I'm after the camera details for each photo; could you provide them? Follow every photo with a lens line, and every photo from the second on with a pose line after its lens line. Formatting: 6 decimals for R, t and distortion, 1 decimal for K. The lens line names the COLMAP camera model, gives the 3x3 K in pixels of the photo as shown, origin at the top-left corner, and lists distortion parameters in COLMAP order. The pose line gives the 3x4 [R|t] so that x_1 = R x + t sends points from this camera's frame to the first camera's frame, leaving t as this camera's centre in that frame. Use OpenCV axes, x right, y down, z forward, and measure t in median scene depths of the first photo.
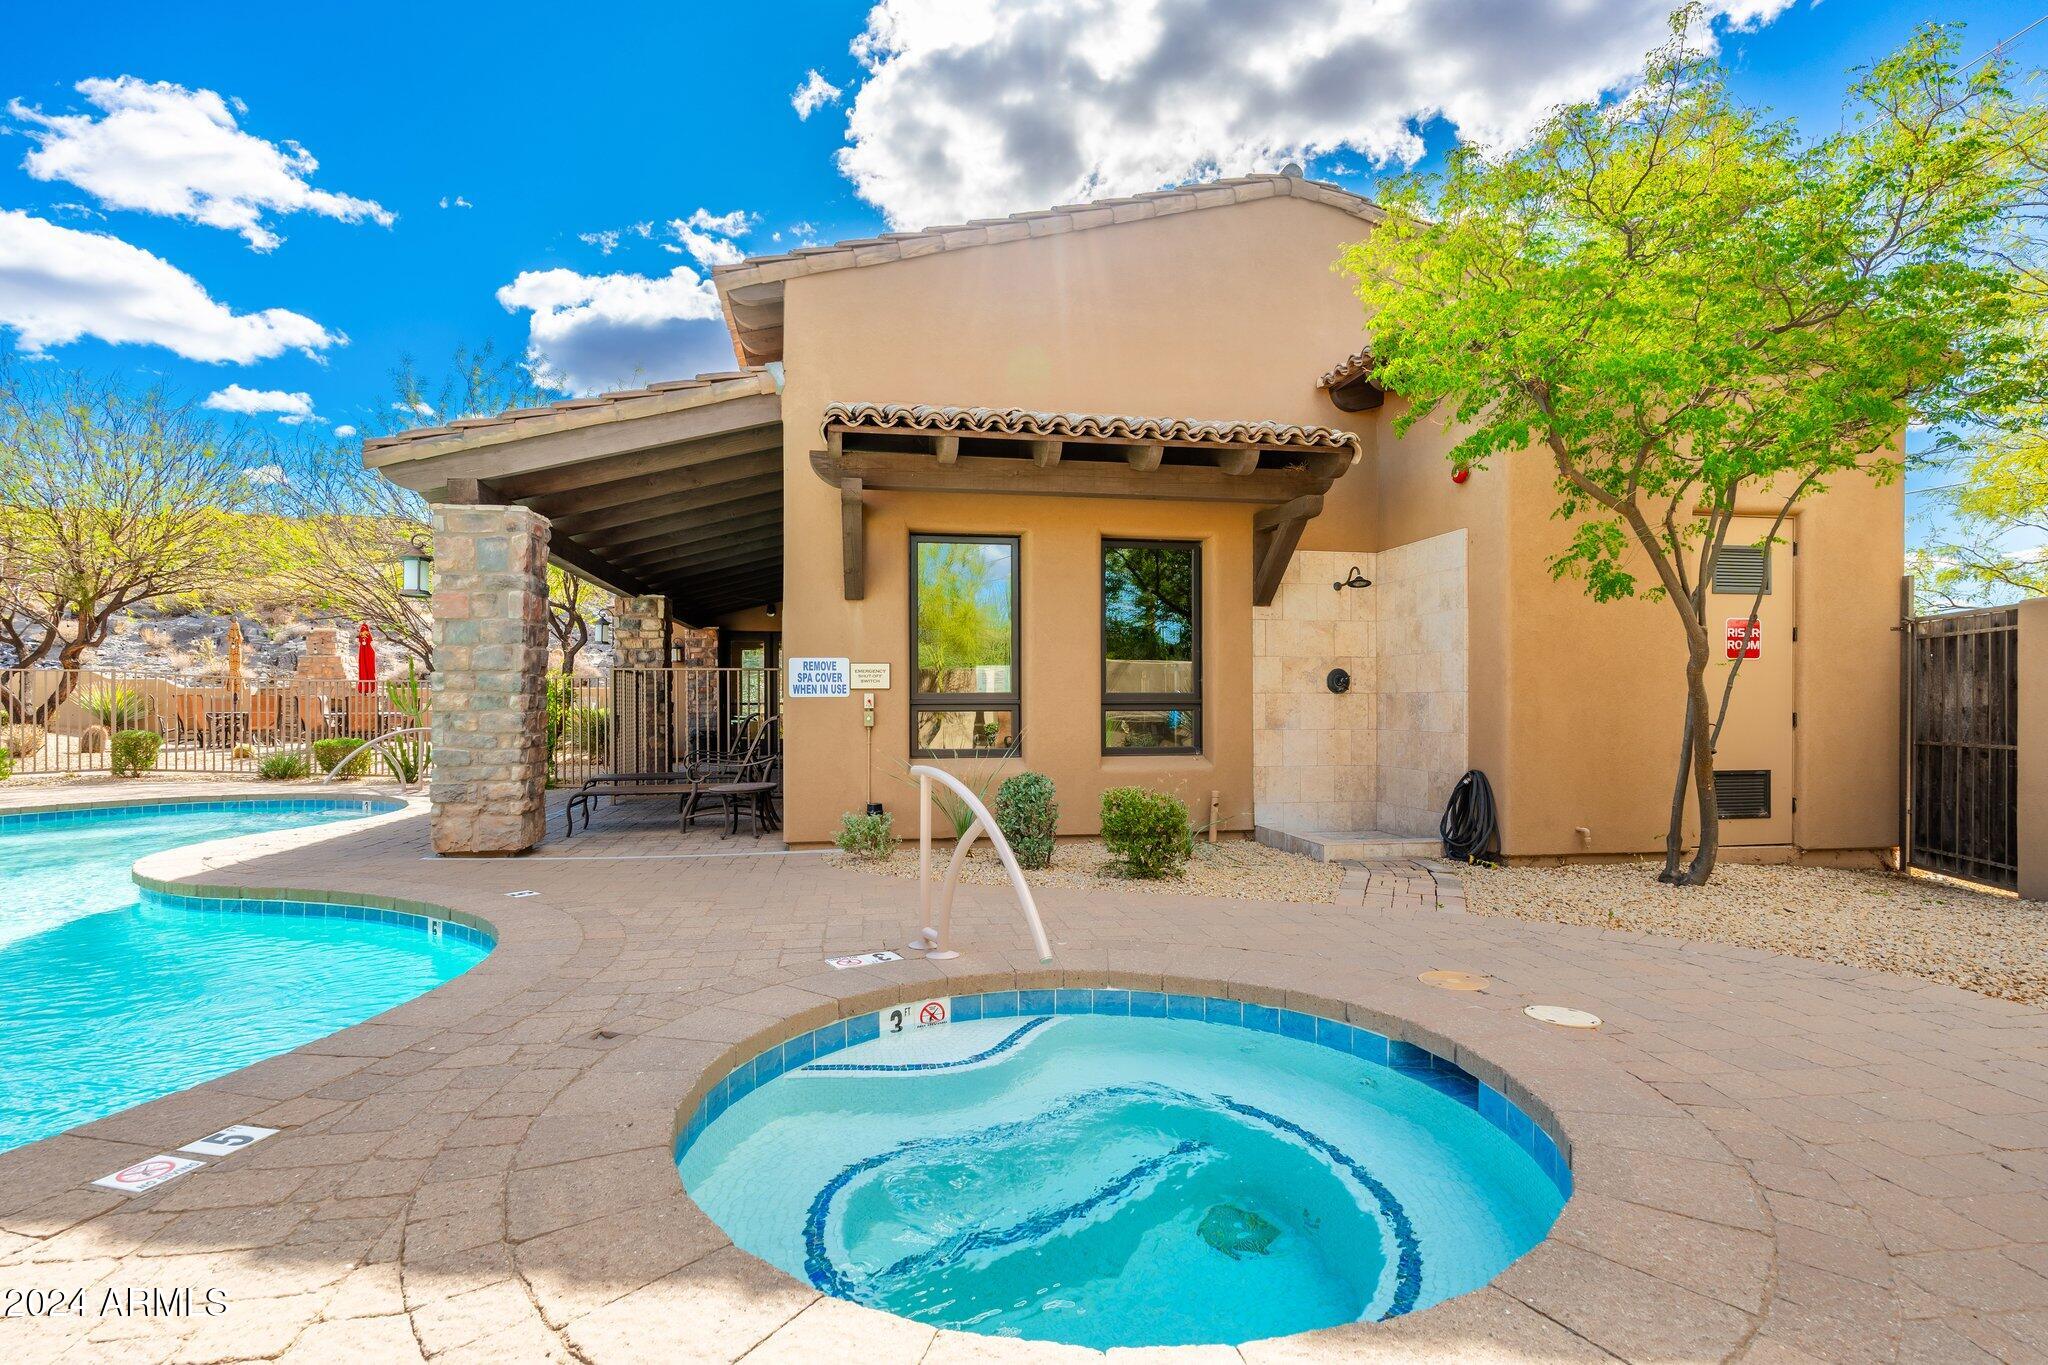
lens RADIAL K [[1001.9, 0, 1023.9], [0, 1001.9, 693.0], [0, 0, 1]] dist [-0.000437, -0.000017]
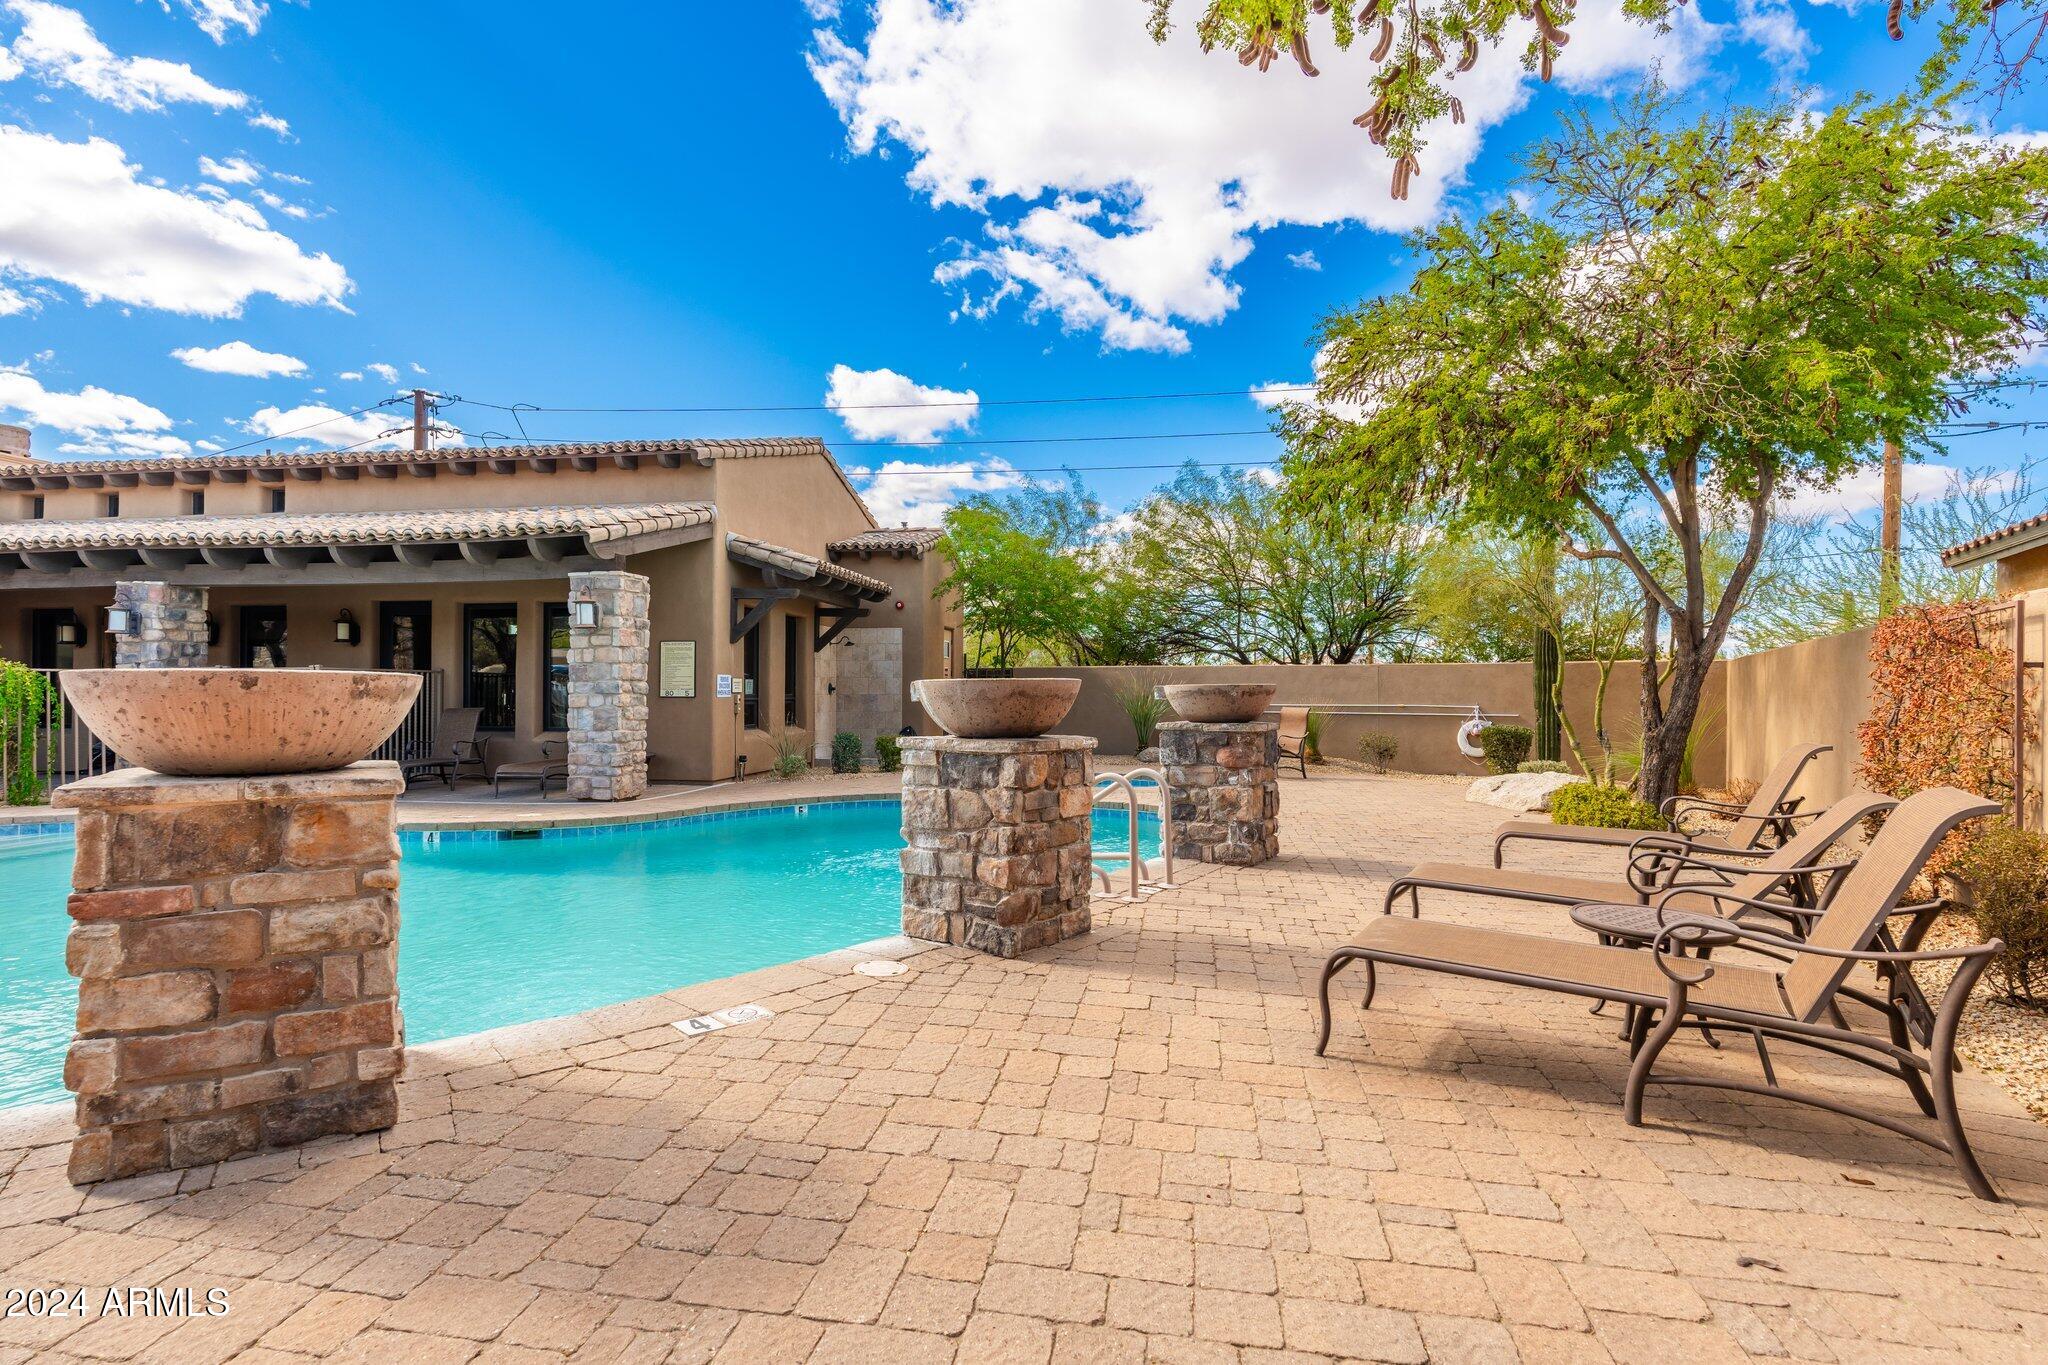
lens RADIAL K [[1053.6, 0, 1021.7], [0, 1053.6, 688.1], [0, 0, 1]] dist [0.000046, 0.000001]
pose [[0.312377, 0.005871, 0.949940, -1.659781], [-0.012138, 0.999924, -0.002188, -0.013150], [-0.949881, -0.010847, 0.312425, -0.071393]]
